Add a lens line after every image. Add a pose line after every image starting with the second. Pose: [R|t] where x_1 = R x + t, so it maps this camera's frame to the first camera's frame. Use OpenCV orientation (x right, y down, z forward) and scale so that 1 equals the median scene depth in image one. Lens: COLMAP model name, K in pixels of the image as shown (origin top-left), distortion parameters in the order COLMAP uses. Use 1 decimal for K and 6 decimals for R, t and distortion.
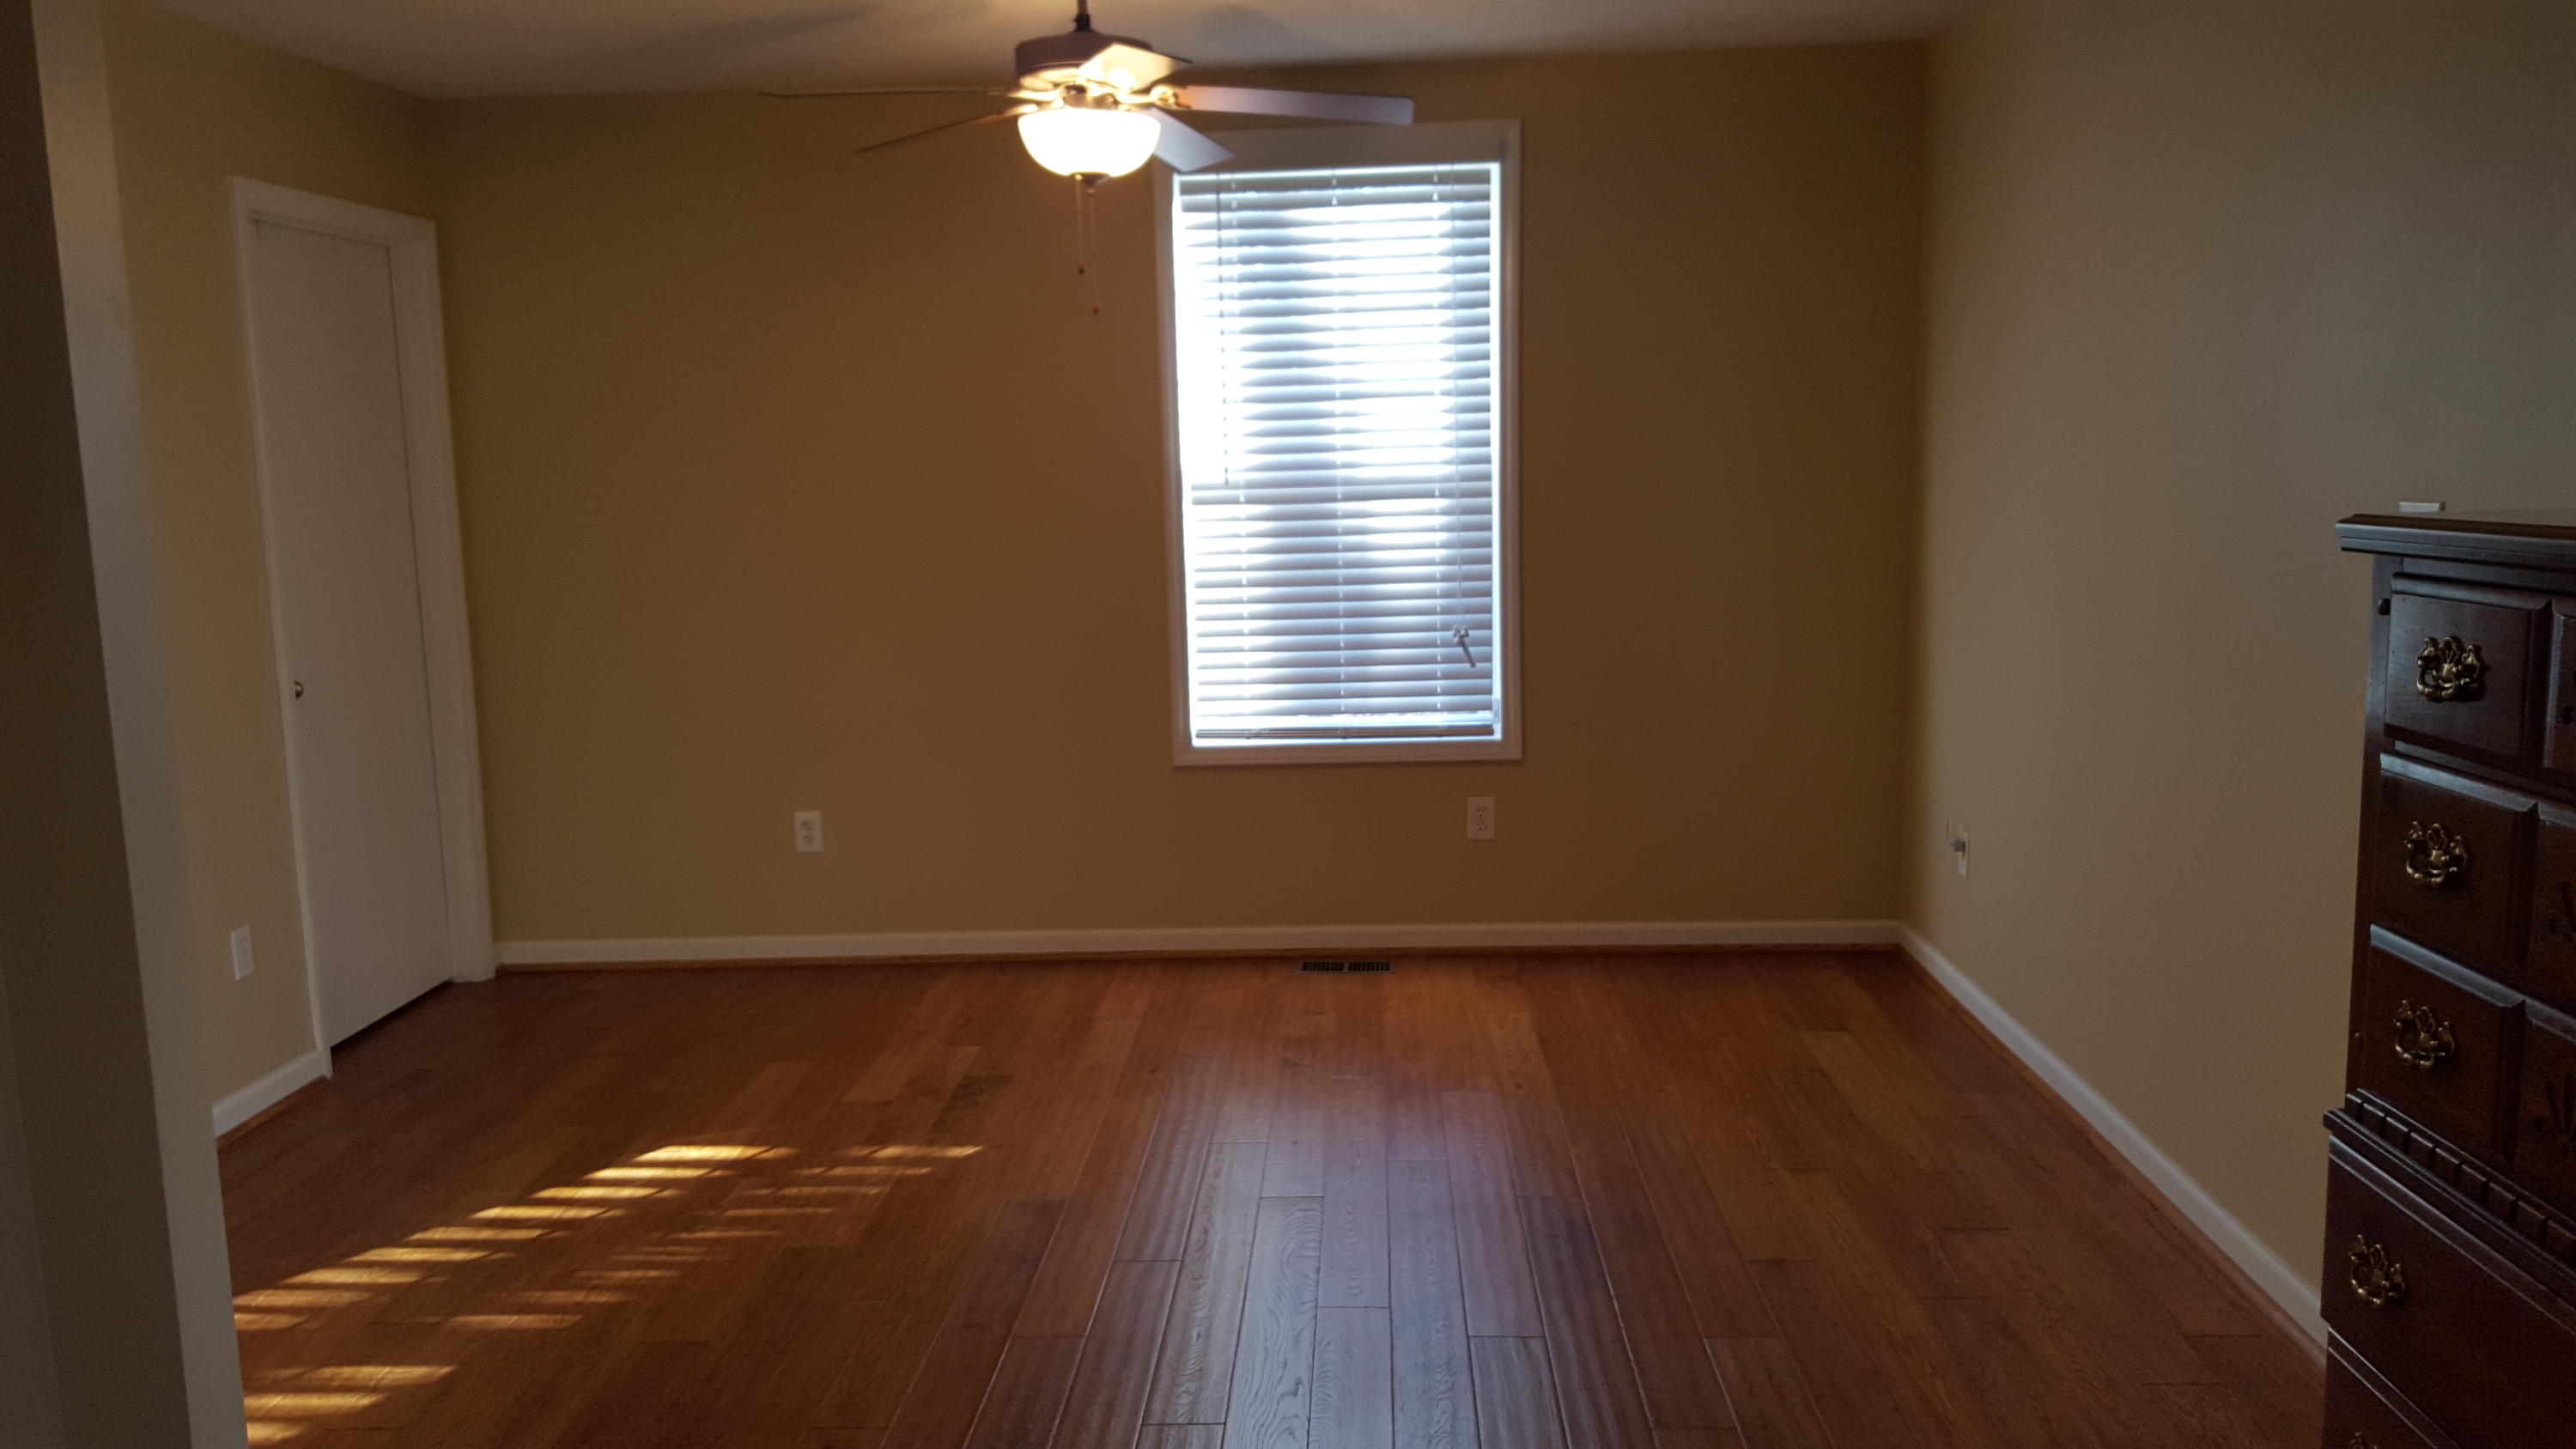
lens RADIAL K [[1921.3, 0, 1288.2], [0, 1921.3, 749.4], [0, 0, 1]] dist [0.197368, -0.391993]
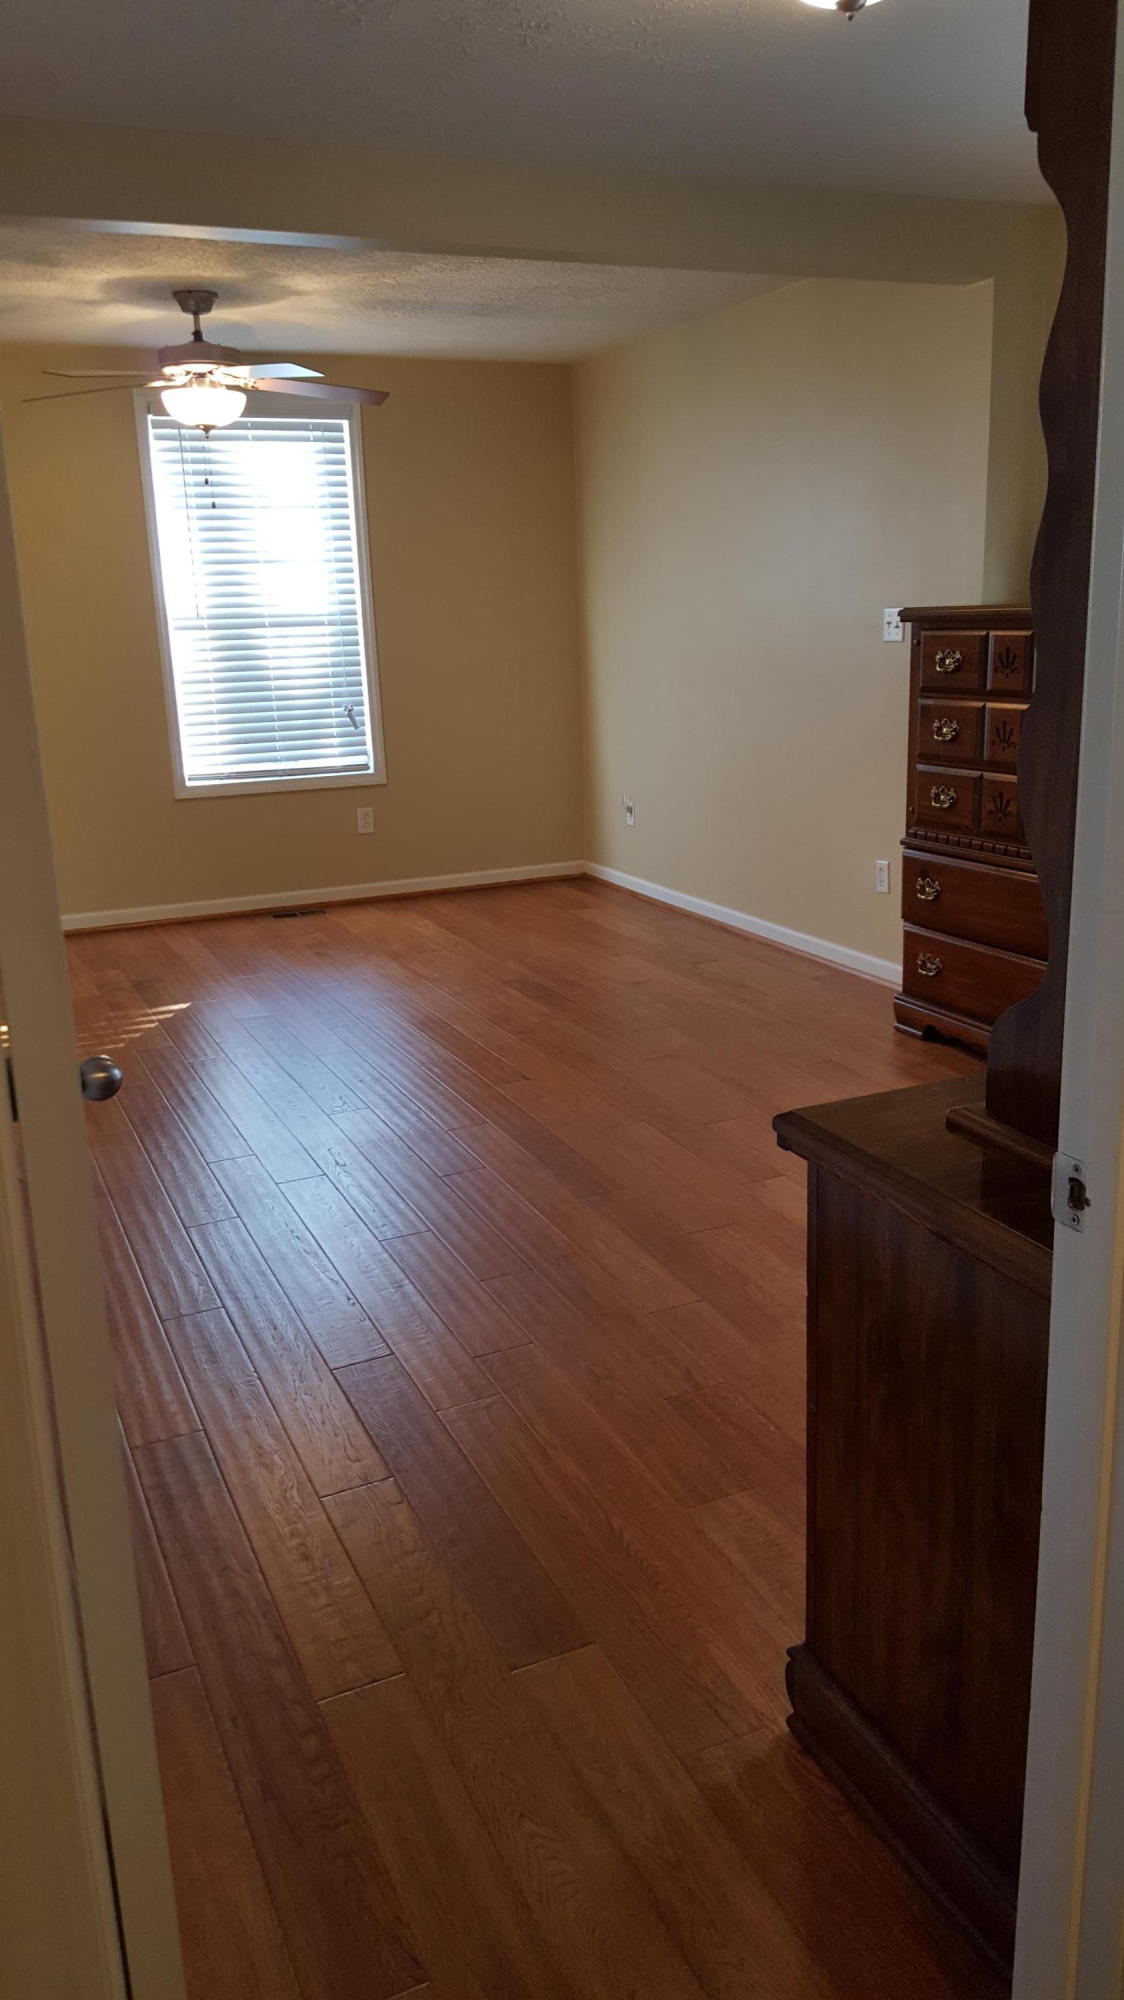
lens RADIAL K [[1491.5, 0, 562.0], [0, 1491.5, 1000.0], [0, 0, 1]] dist [0.197368, -0.391993]
pose [[0.893384, -0.117881, 0.433555, -0.342496], [0.076432, 0.990777, 0.111890, 0.058758], [-0.442746, -0.066823, 0.894154, -0.276048]]
